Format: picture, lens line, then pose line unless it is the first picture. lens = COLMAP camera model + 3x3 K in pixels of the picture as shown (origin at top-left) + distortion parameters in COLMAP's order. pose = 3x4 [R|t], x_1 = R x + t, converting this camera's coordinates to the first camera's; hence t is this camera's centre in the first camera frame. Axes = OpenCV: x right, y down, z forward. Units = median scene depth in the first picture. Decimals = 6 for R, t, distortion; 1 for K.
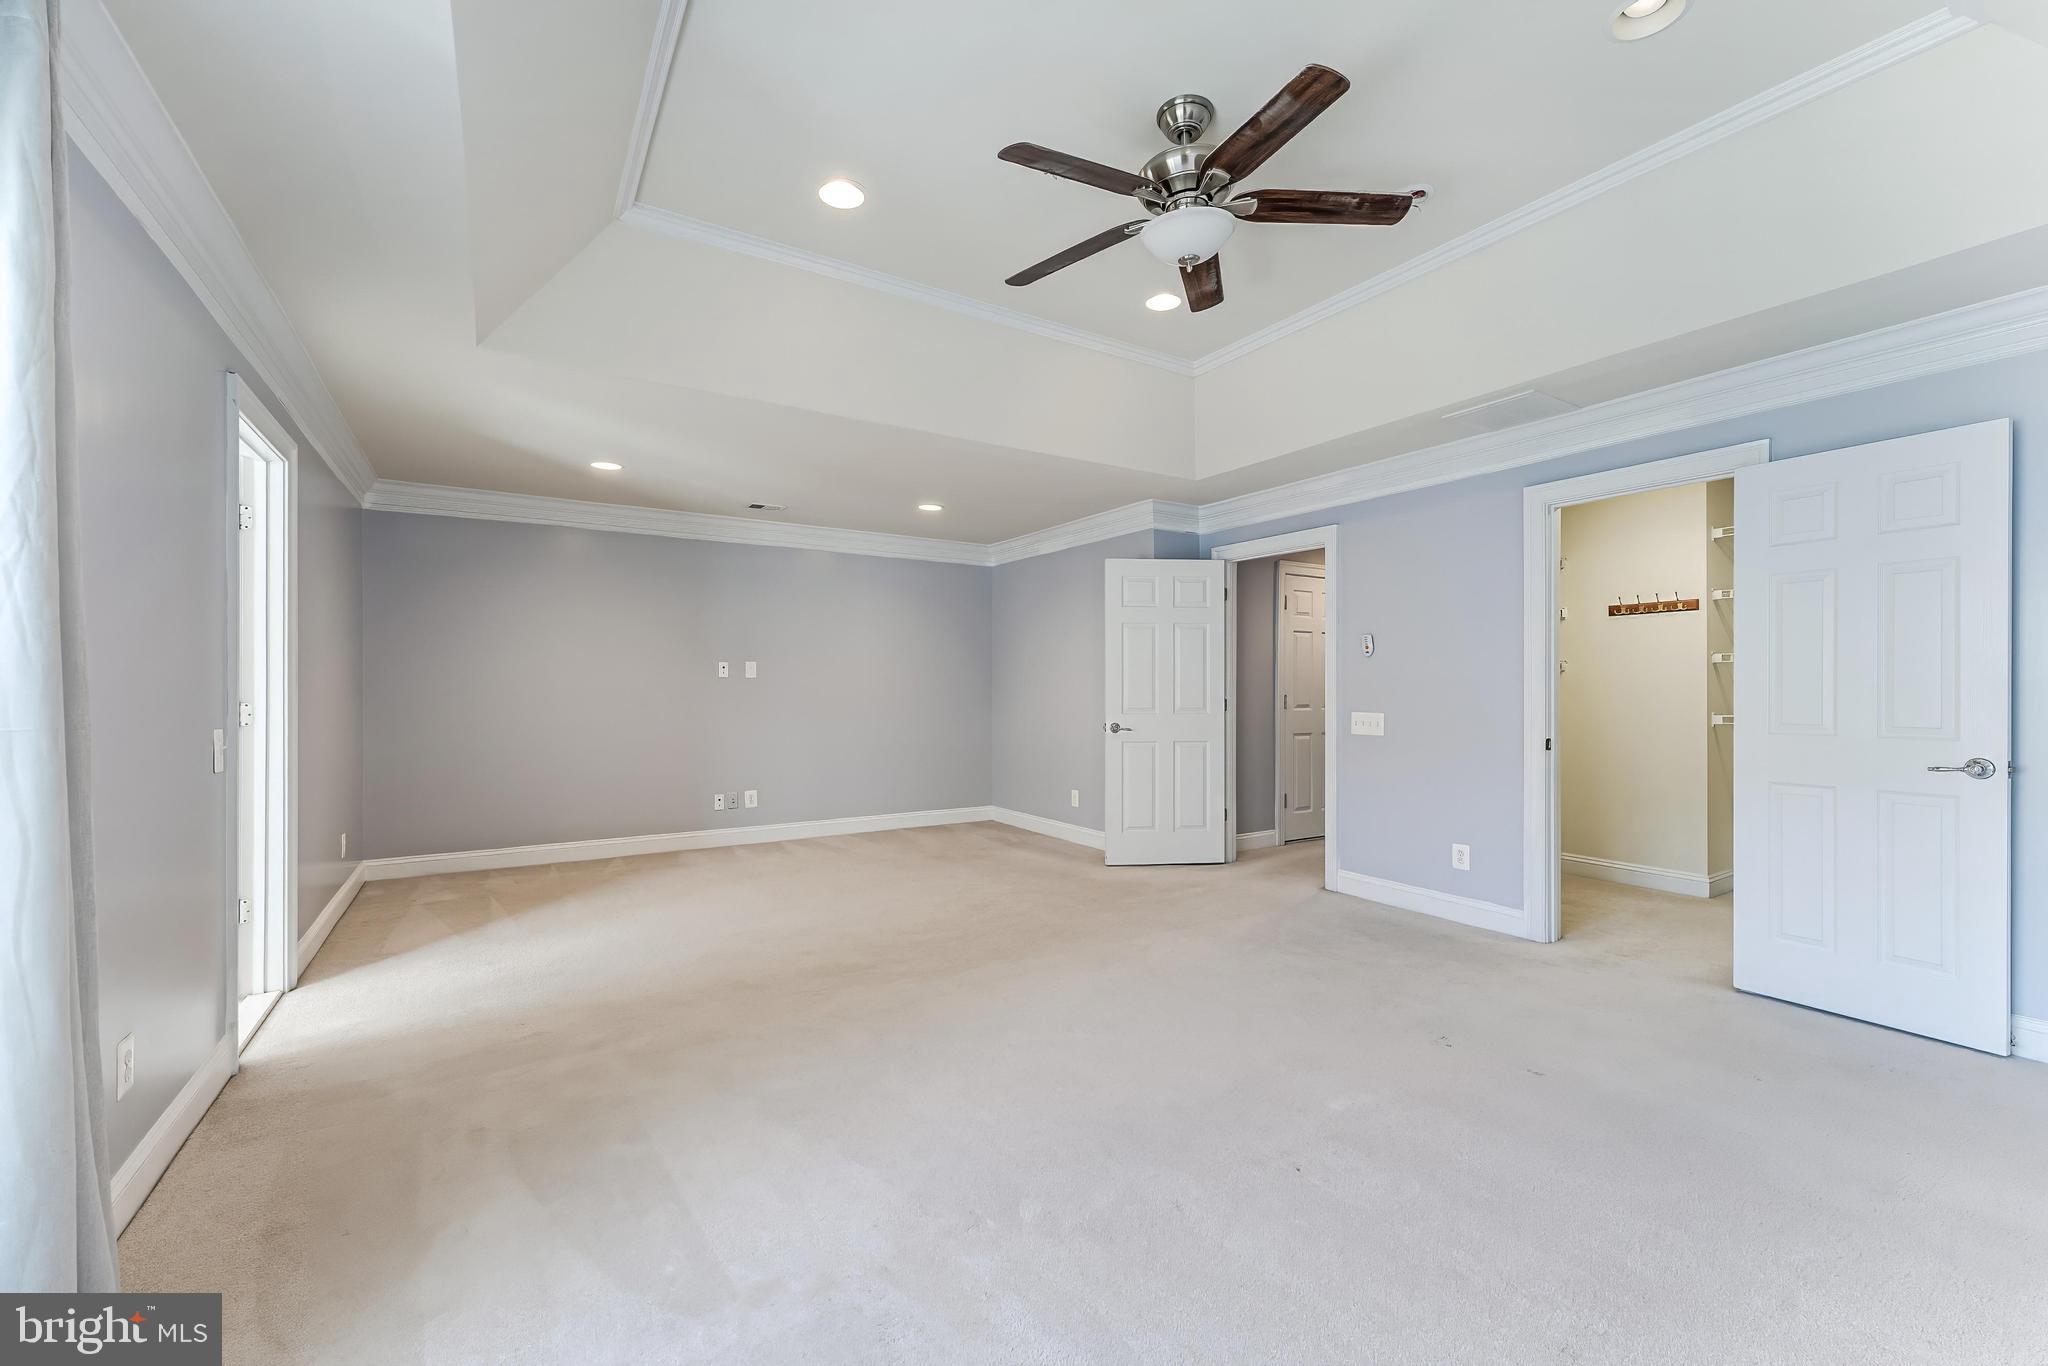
lens RADIAL K [[824.5, 0, 1032.4], [0, 824.5, 689.1], [0, 0, 1]] dist [0.001656, -0.000701]
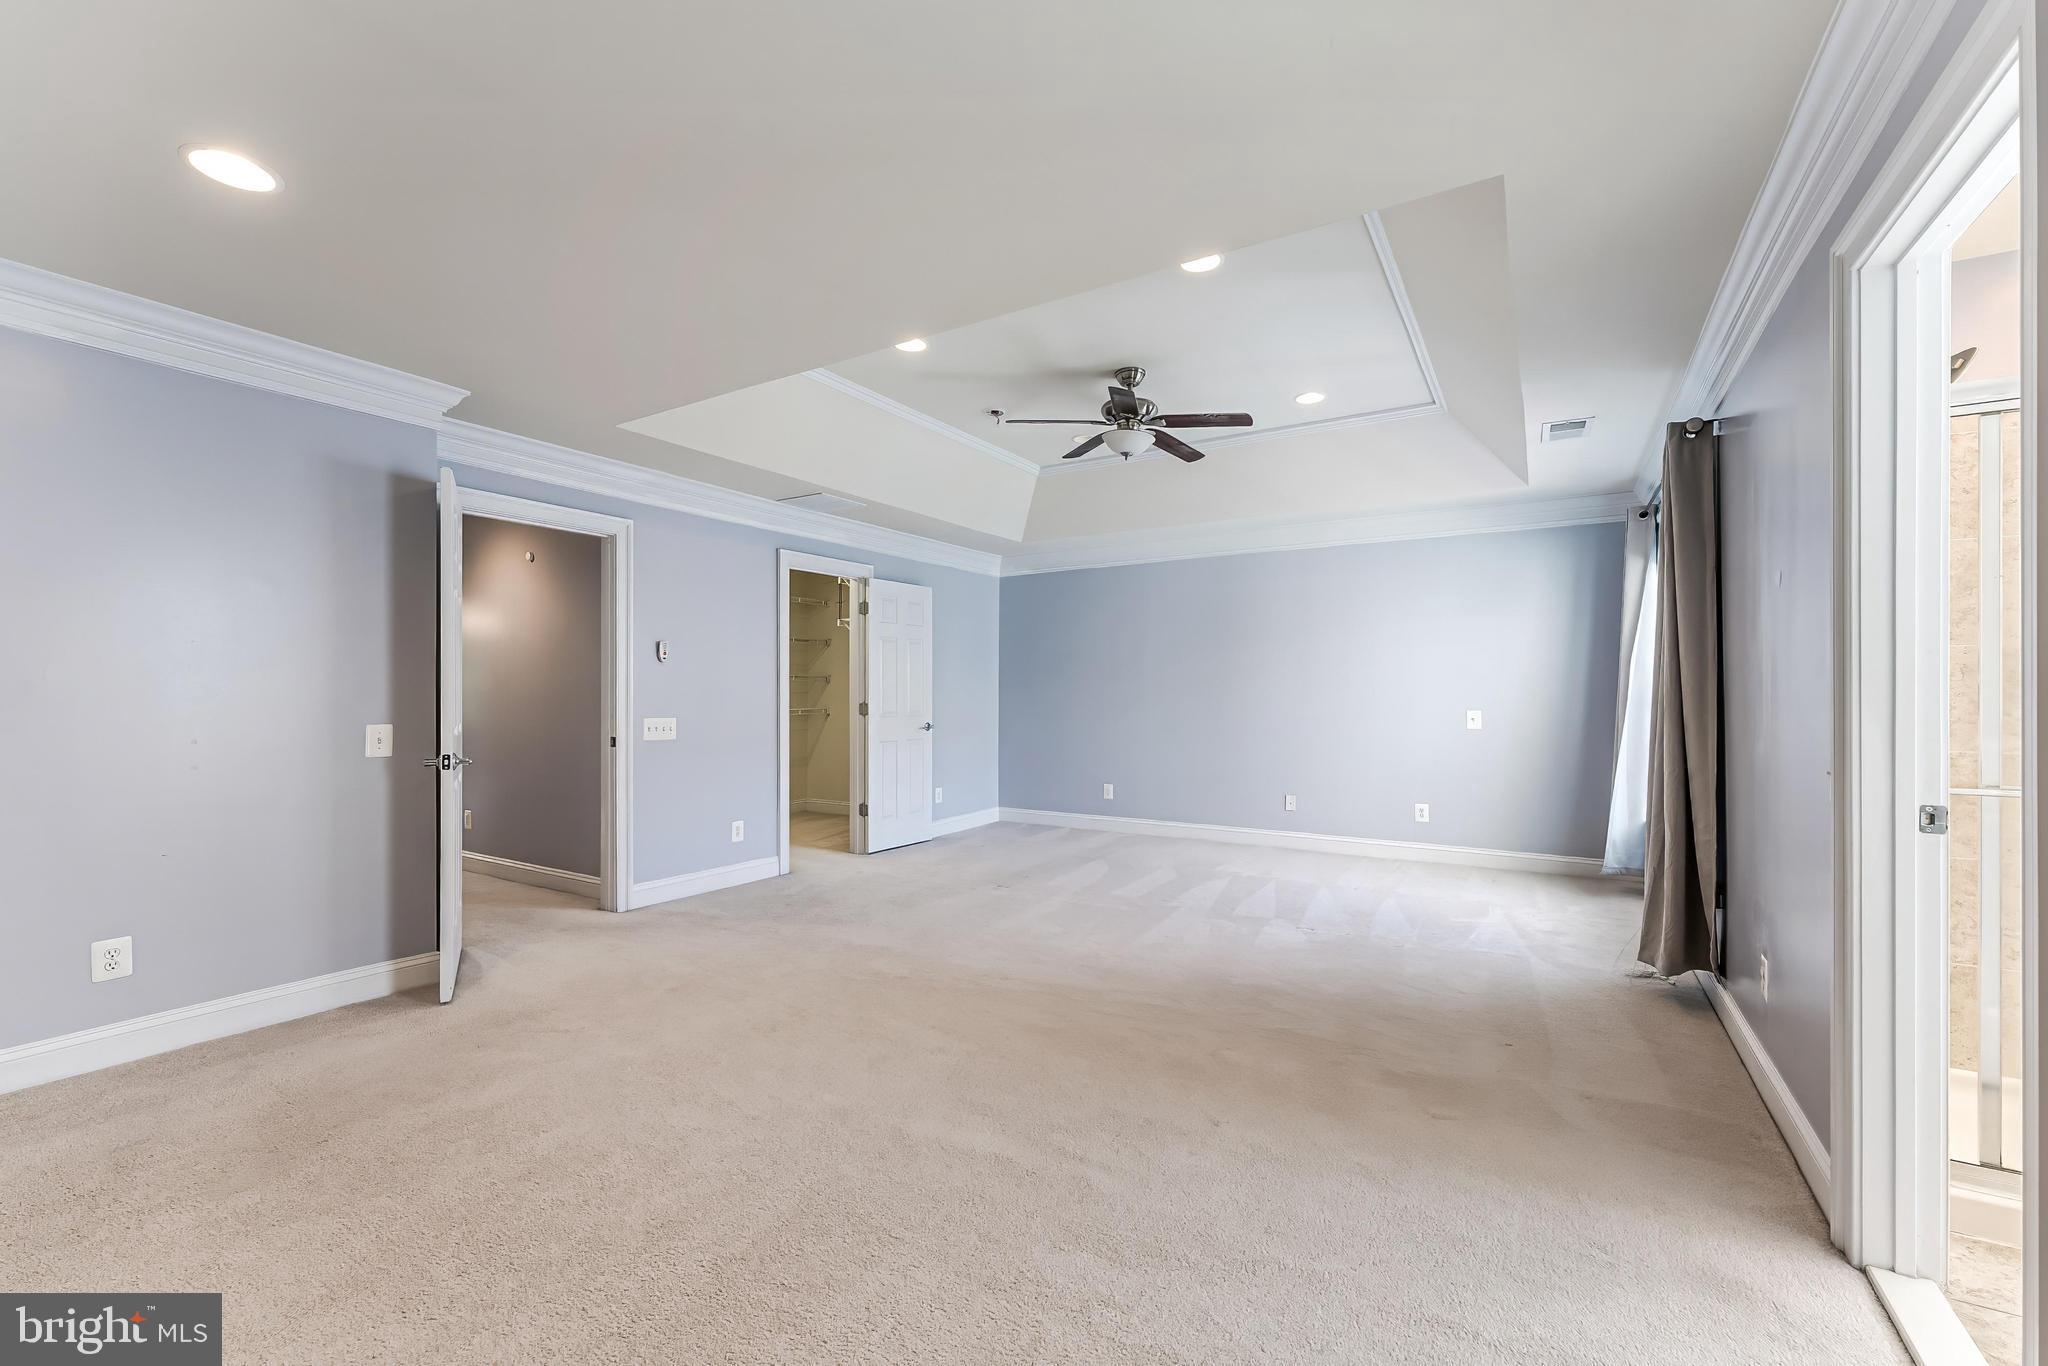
lens RADIAL K [[824.5, 0, 1015.5], [0, 824.5, 691.0], [0, 0, 1]] dist [0.001656, -0.000701]
pose [[-0.424767, 0.009213, 0.905256, -0.691083], [0.007199, 0.999951, -0.006798, 0.005851], [-0.905274, 0.003630, -0.424812, 1.036588]]
